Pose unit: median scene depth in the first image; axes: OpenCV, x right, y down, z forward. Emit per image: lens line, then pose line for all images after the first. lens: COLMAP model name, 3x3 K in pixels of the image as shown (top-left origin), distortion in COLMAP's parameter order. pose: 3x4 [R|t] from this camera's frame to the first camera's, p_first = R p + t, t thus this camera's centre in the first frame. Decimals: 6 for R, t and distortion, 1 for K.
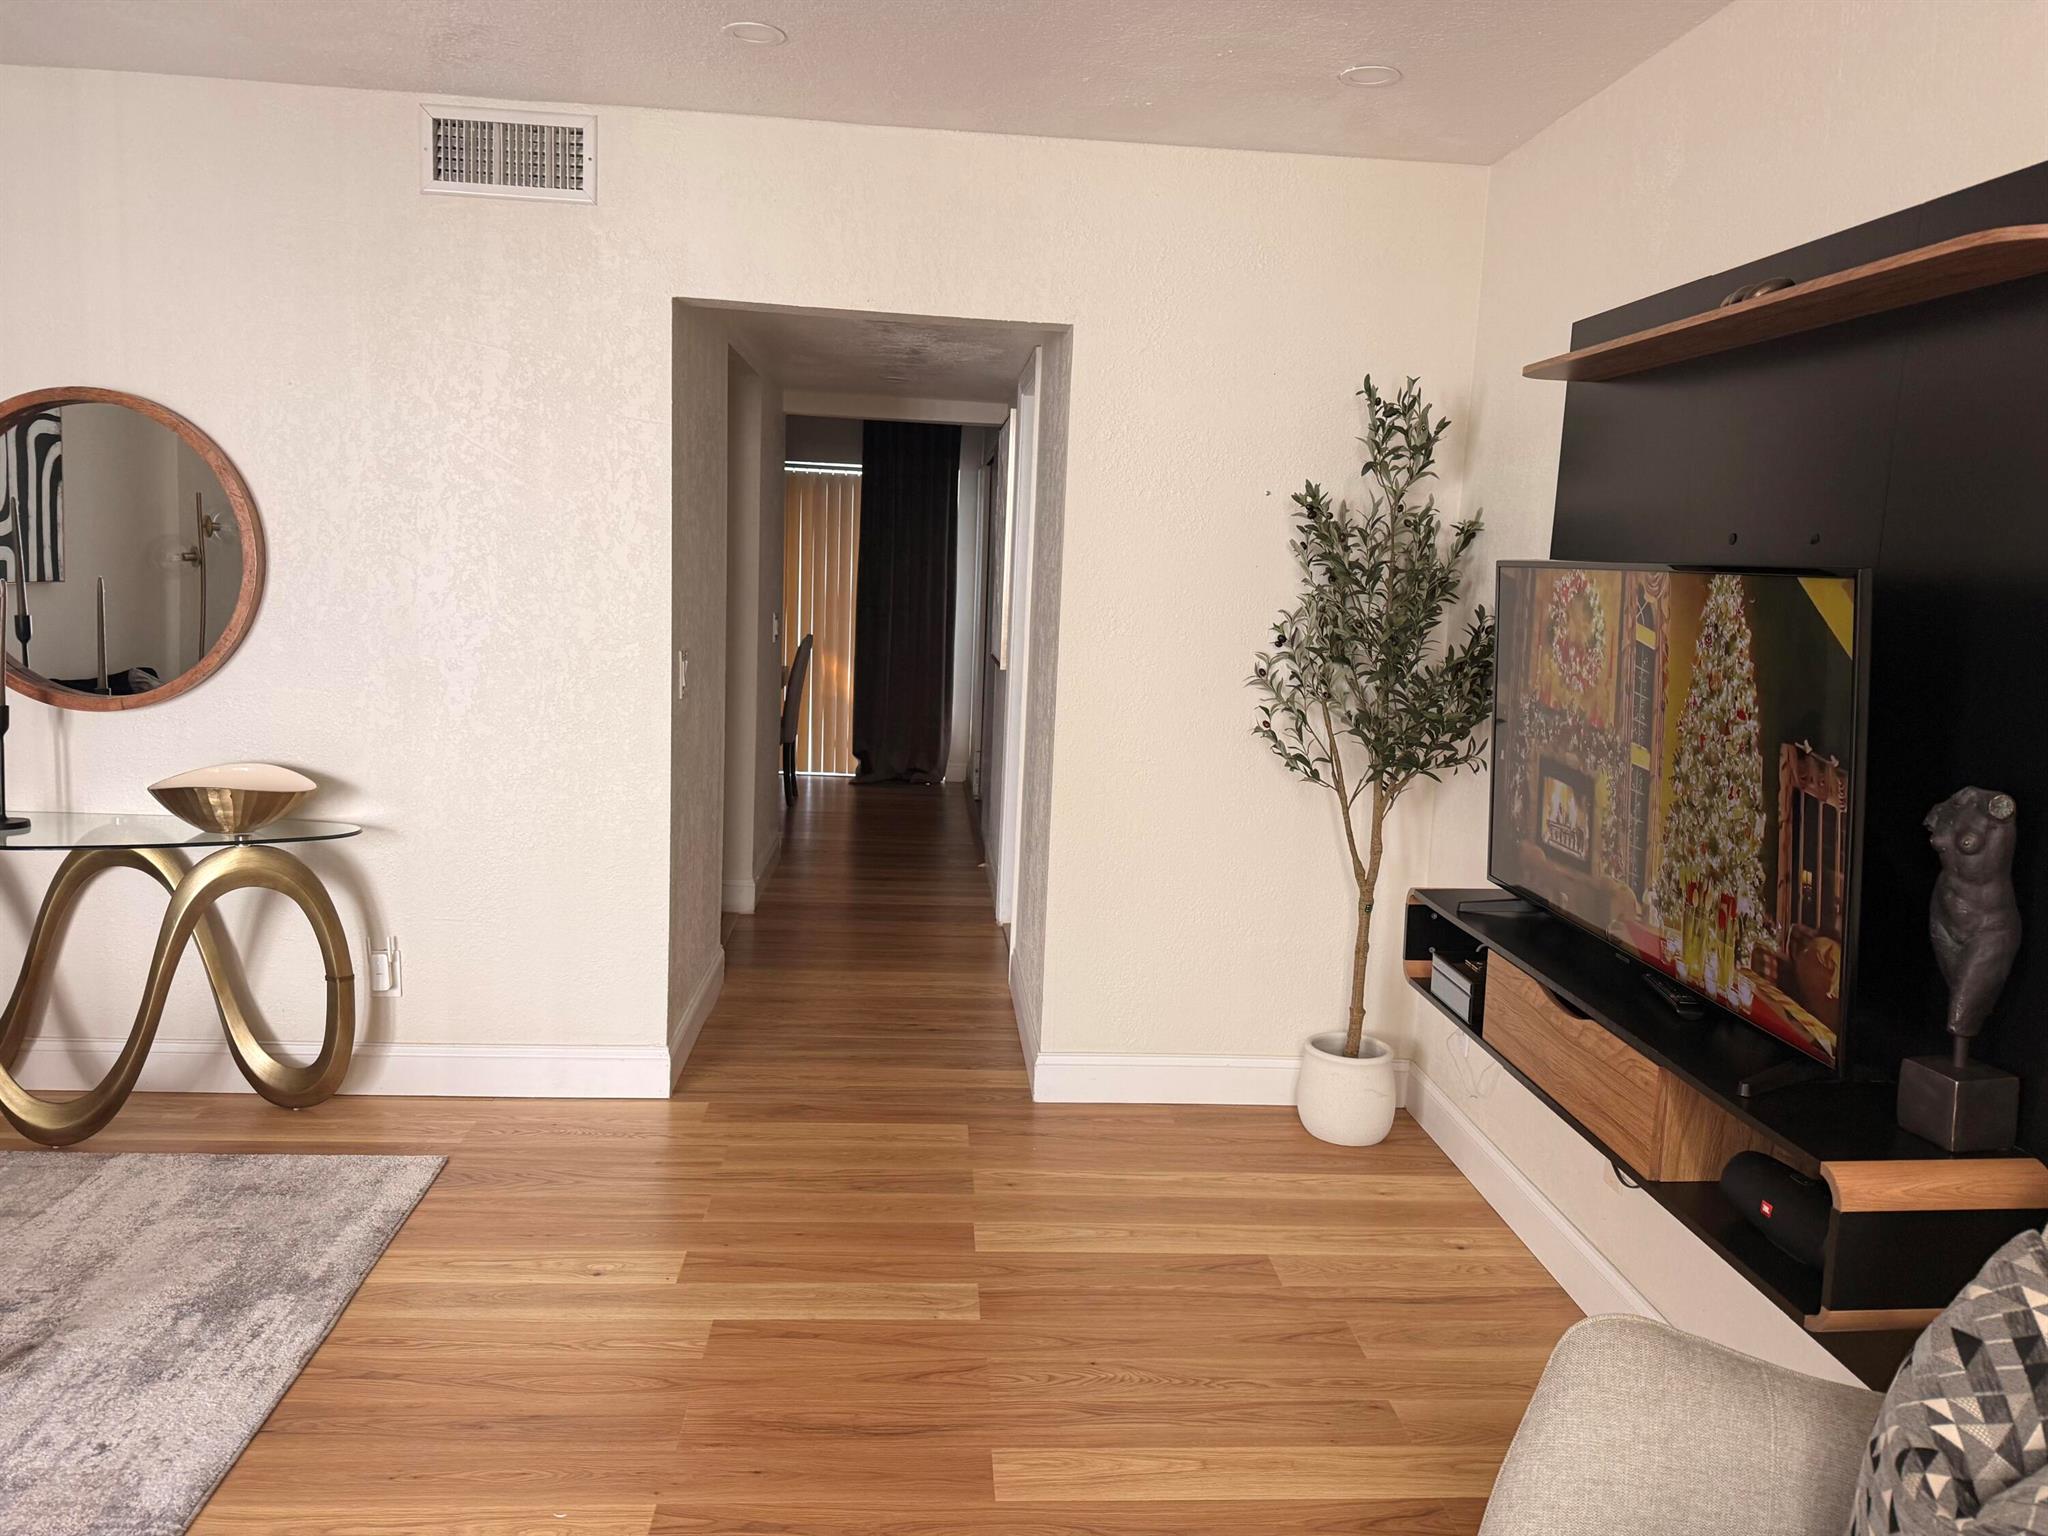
lens RADIAL K [[1425.2, 0, 1030.1], [0, 1425.2, 760.2], [0, 0, 1]] dist [0.086991, -0.123519]
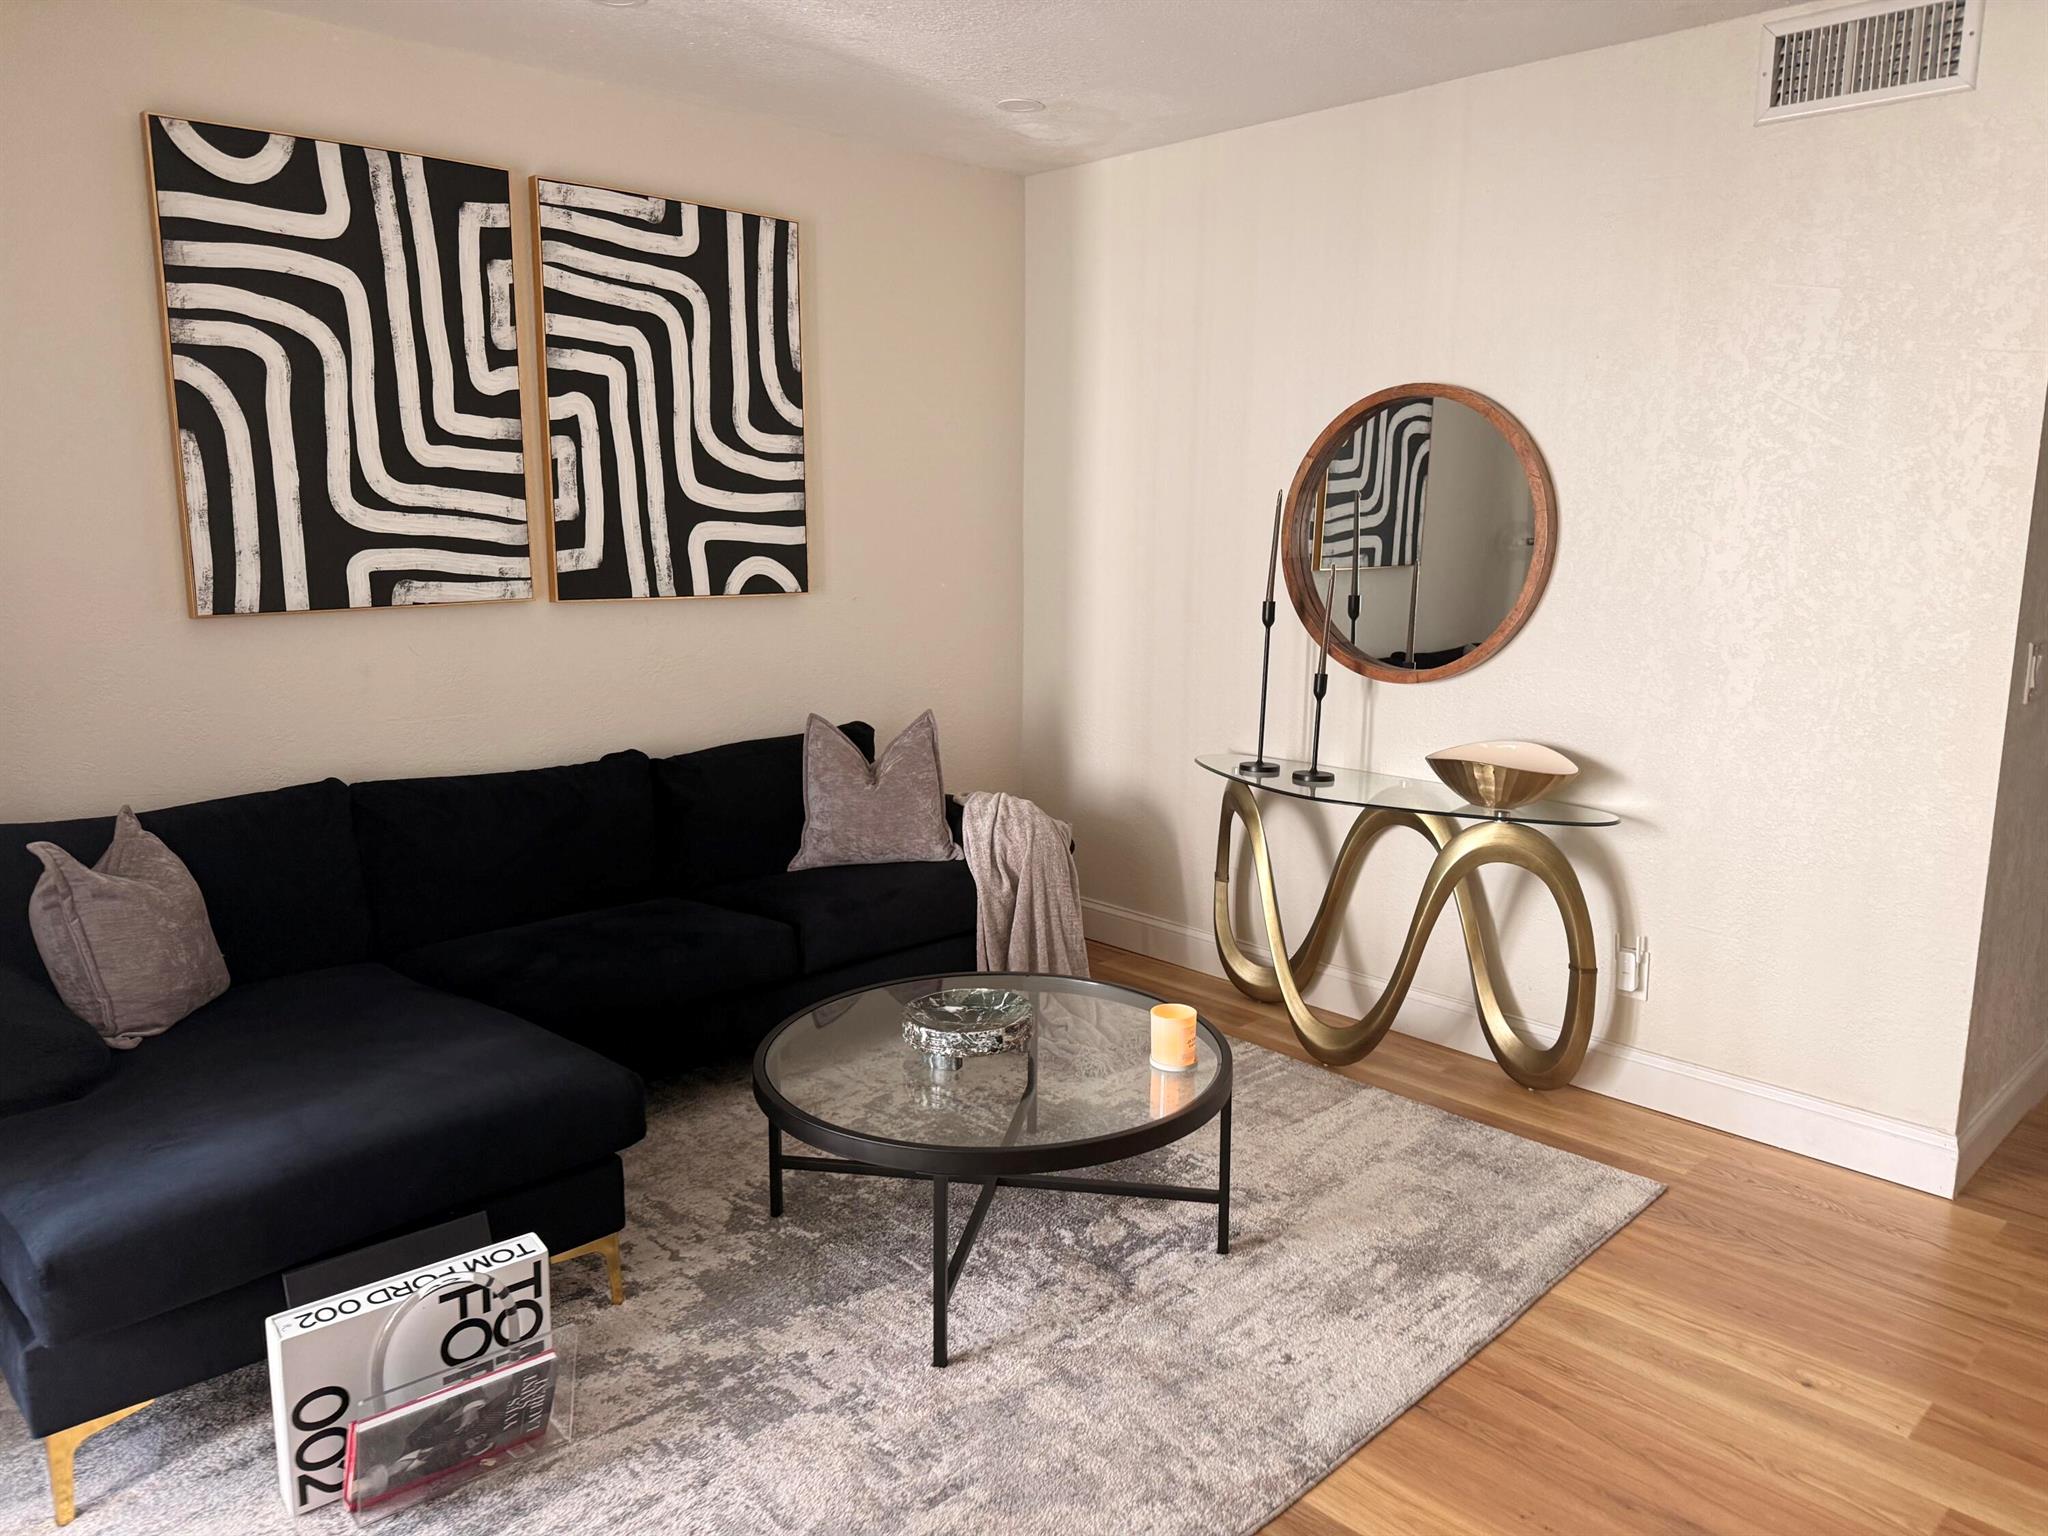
lens RADIAL K [[1430.6, 0, 1048.7], [0, 1430.6, 762.1], [0, 0, 1]] dist [0.002048, -0.009693]
pose [[0.639330, 0.095816, -0.762939, 0.013958], [-0.086620, 0.994865, 0.052358, -0.007494], [0.764038, 0.032612, 0.644347, 0.105748]]
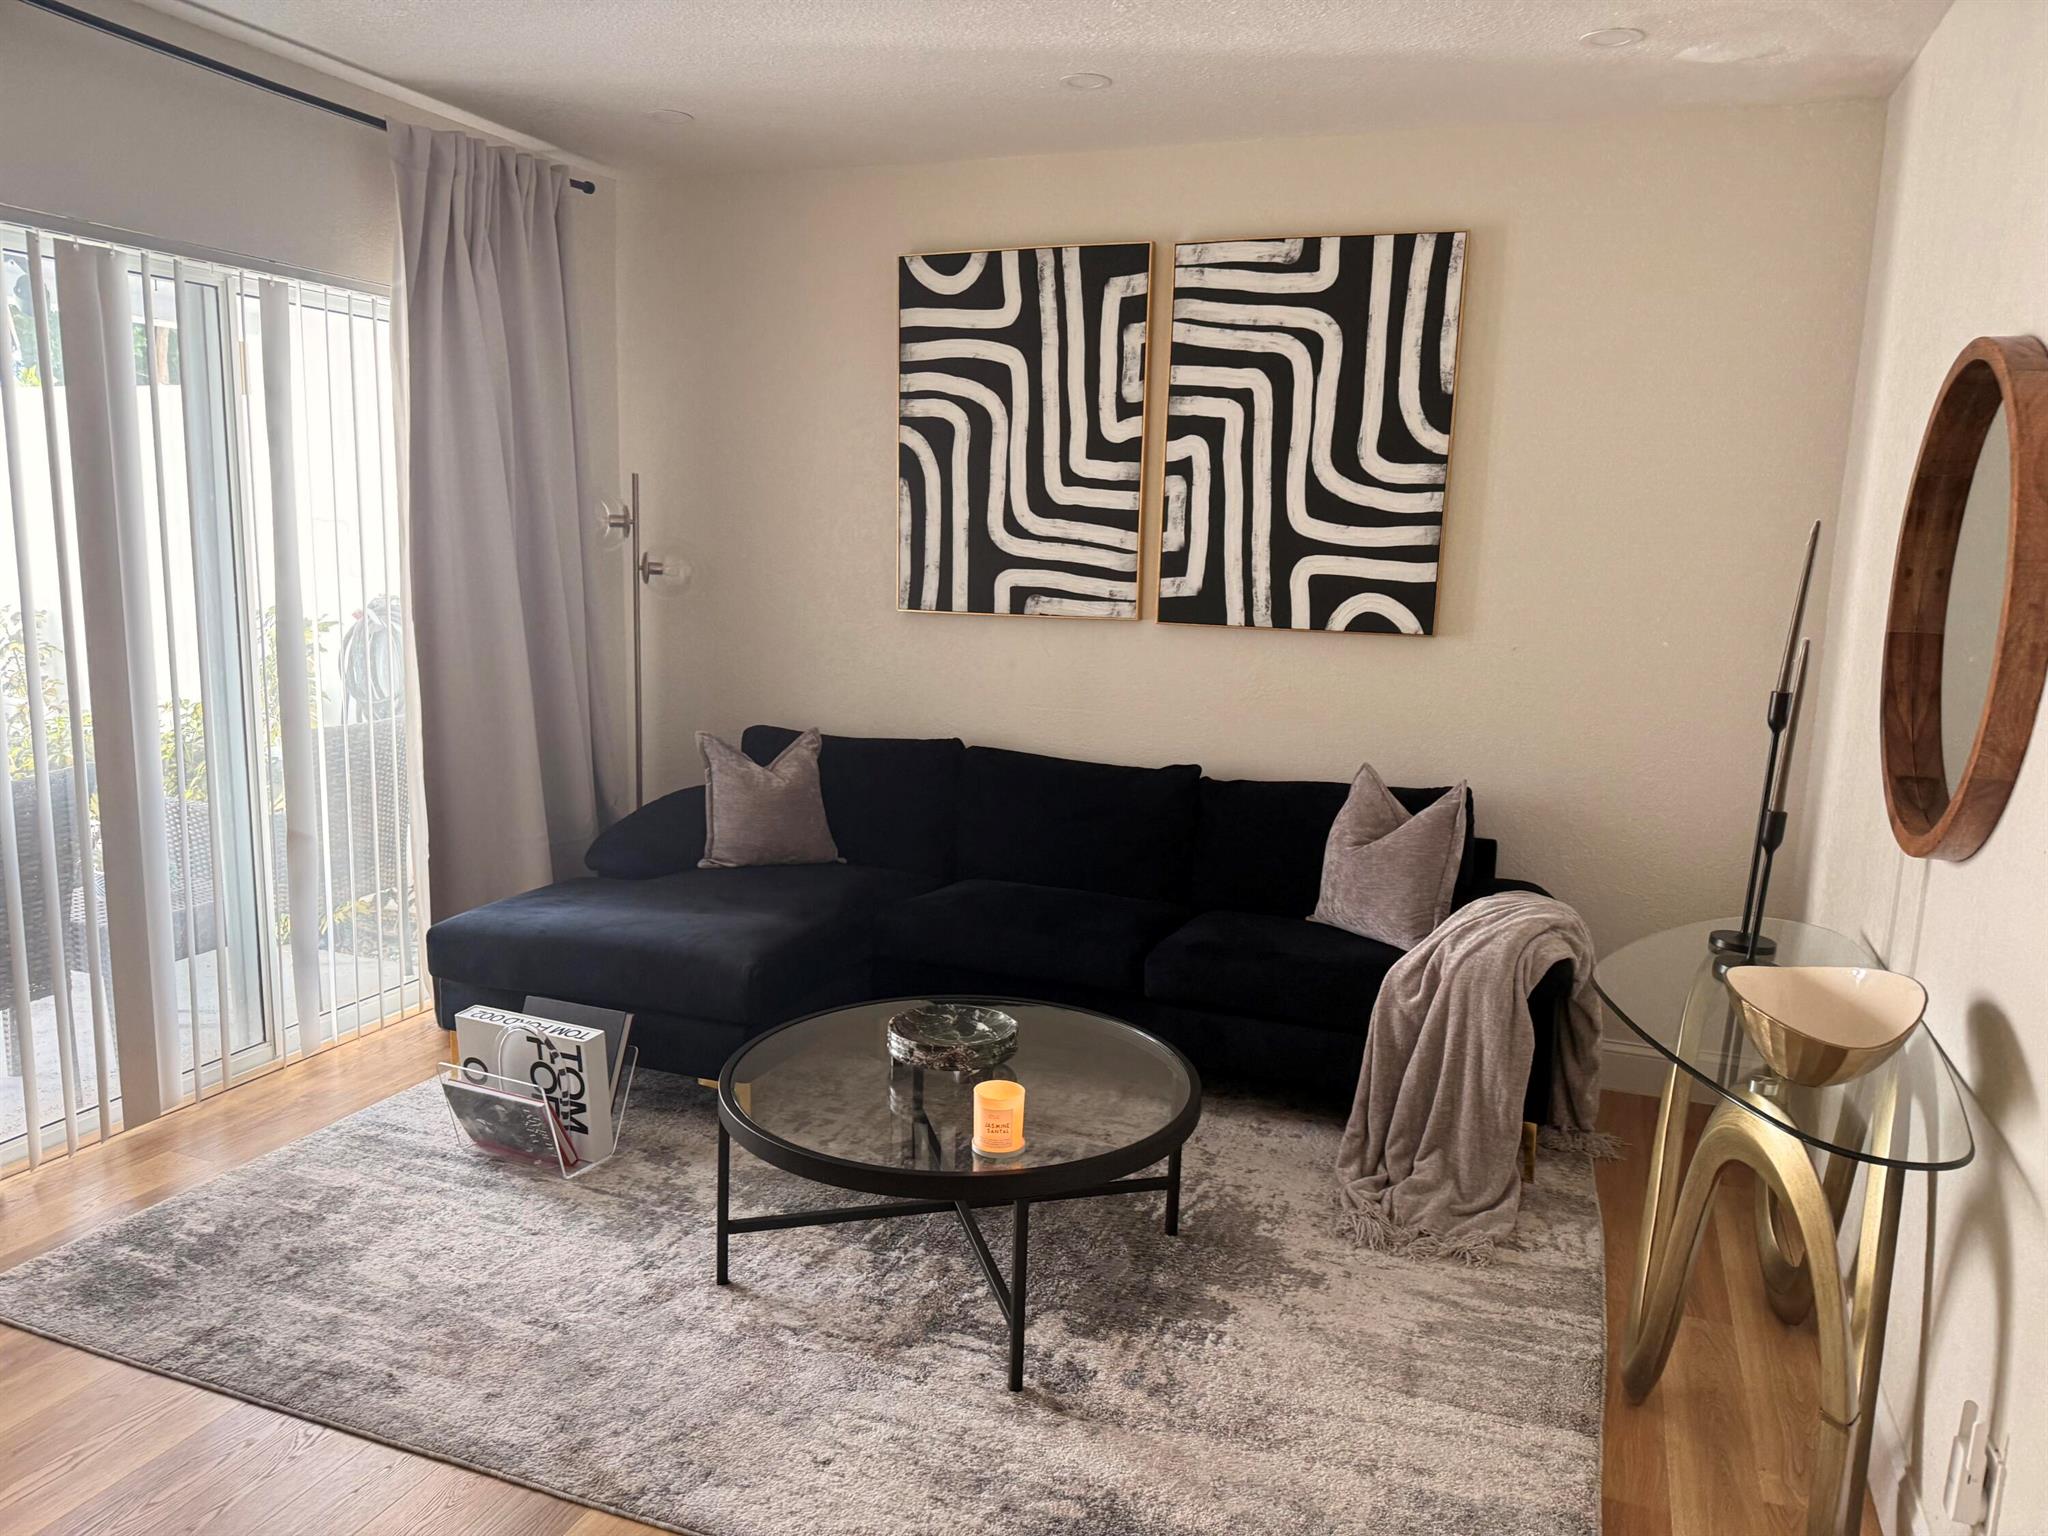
lens RADIAL K [[1403.6, 0, 1027.1], [0, 1403.6, 771.4], [0, 0, 1]] dist [0.186364, -0.388338]
pose [[-0.421396, 0.098054, -0.901560, 0.090228], [-0.173625, 0.967025, 0.186327, -0.126033], [0.890101, 0.235051, -0.390476, 0.945220]]
